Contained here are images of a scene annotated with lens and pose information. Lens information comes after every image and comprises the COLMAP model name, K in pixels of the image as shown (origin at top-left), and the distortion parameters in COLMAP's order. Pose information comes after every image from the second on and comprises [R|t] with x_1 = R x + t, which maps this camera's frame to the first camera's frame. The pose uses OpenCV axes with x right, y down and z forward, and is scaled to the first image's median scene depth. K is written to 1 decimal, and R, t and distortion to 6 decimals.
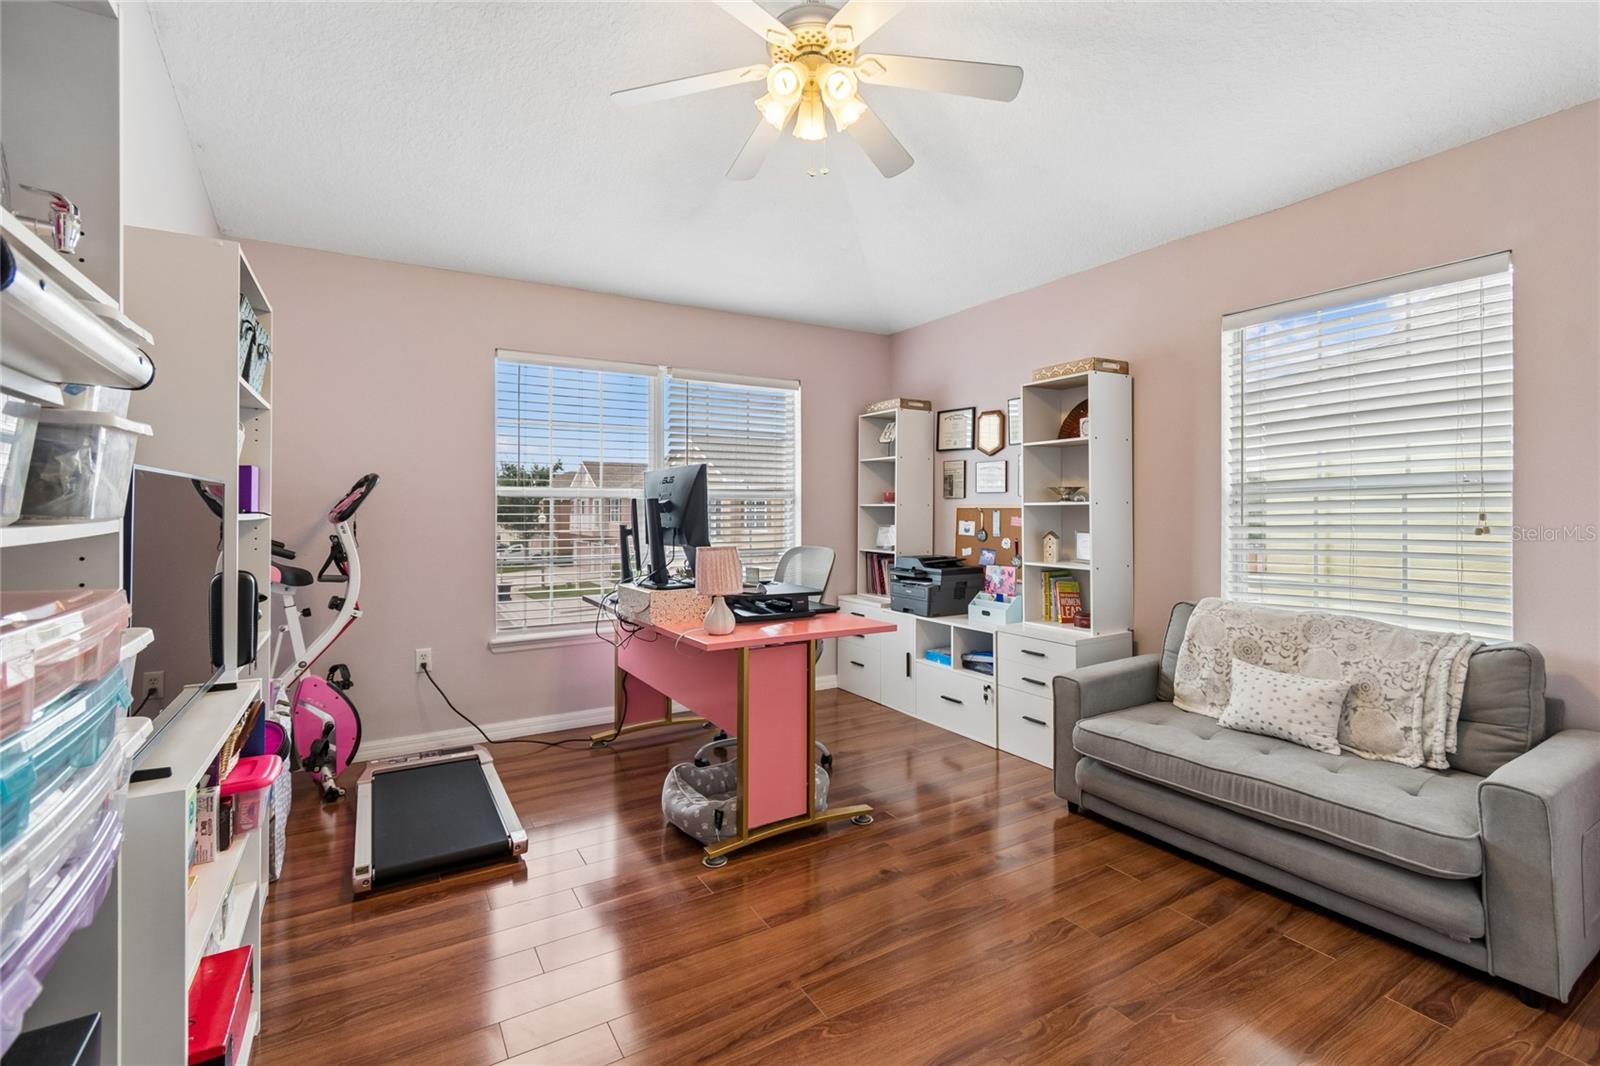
lens RADIAL K [[717.4, 0, 784.4], [0, 717.4, 506.3], [0, 0, 1]] dist [-0.001687, -0.000936]
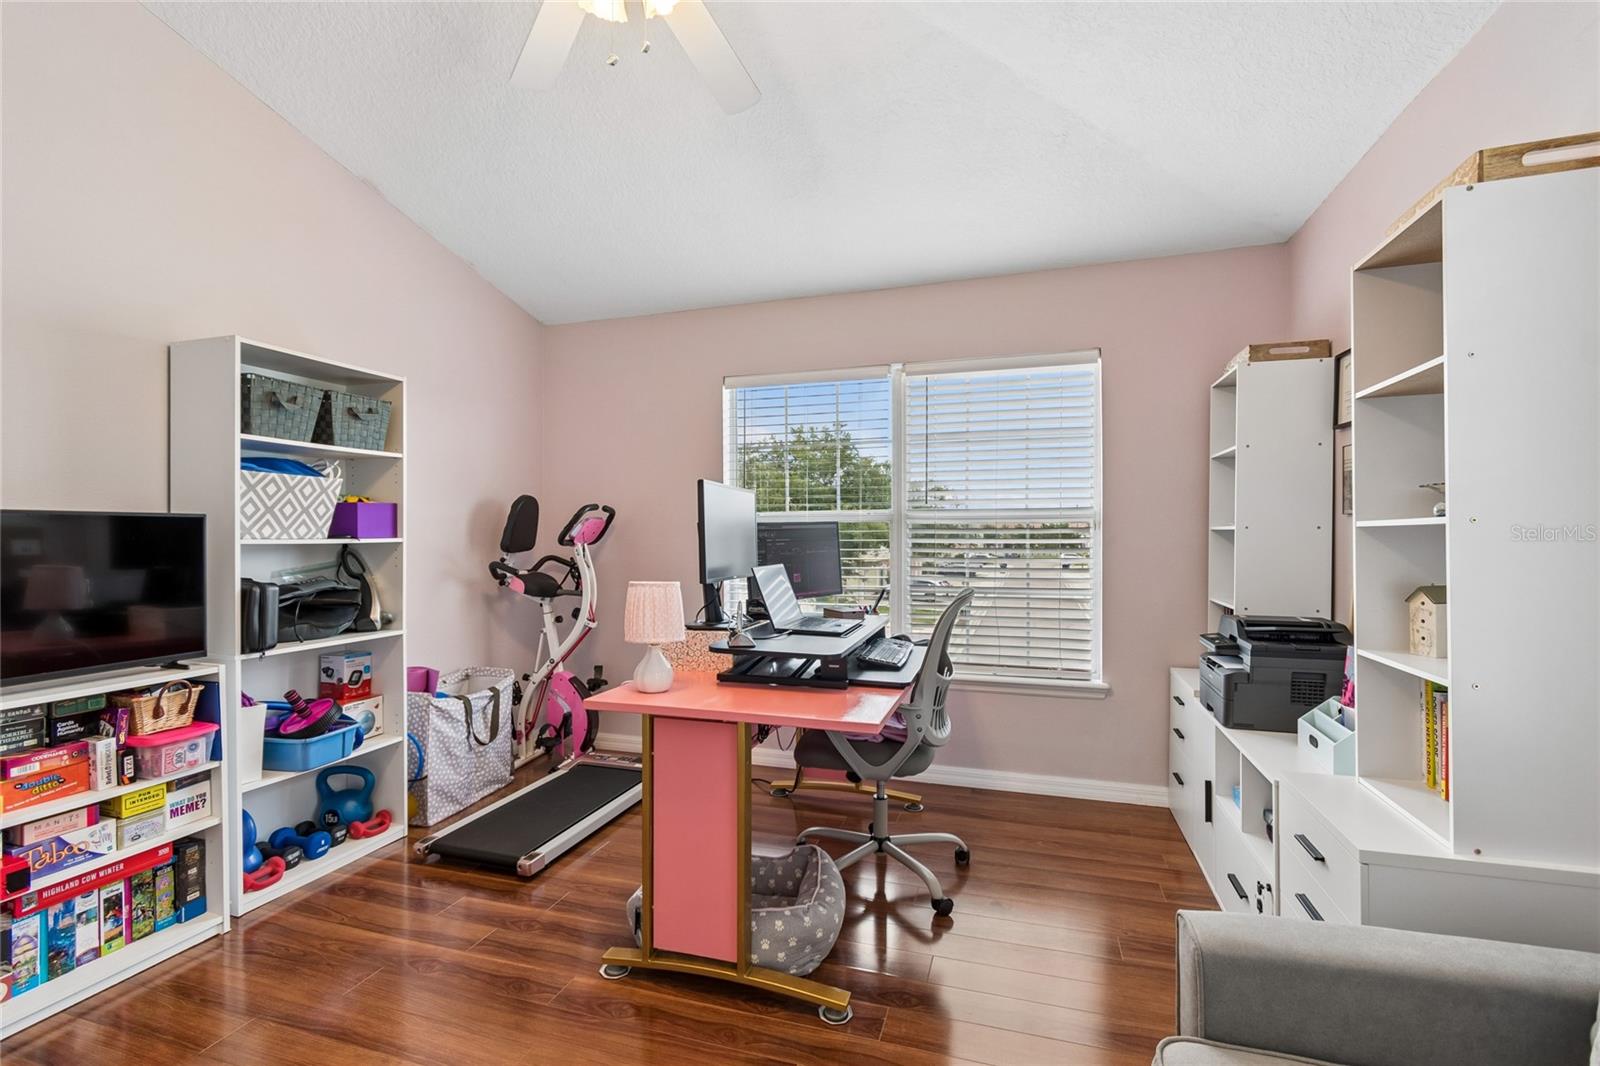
lens RADIAL K [[709.6, 0, 800.0], [0, 709.6, 533.0], [0, 0, 1]] dist [0.000710, 0.000115]
pose [[0.667511, -0.002497, -0.744596, 0.400869], [0.003178, 0.999995, -0.000505, 0.002124], [0.744593, -0.002029, 0.667516, 0.388559]]
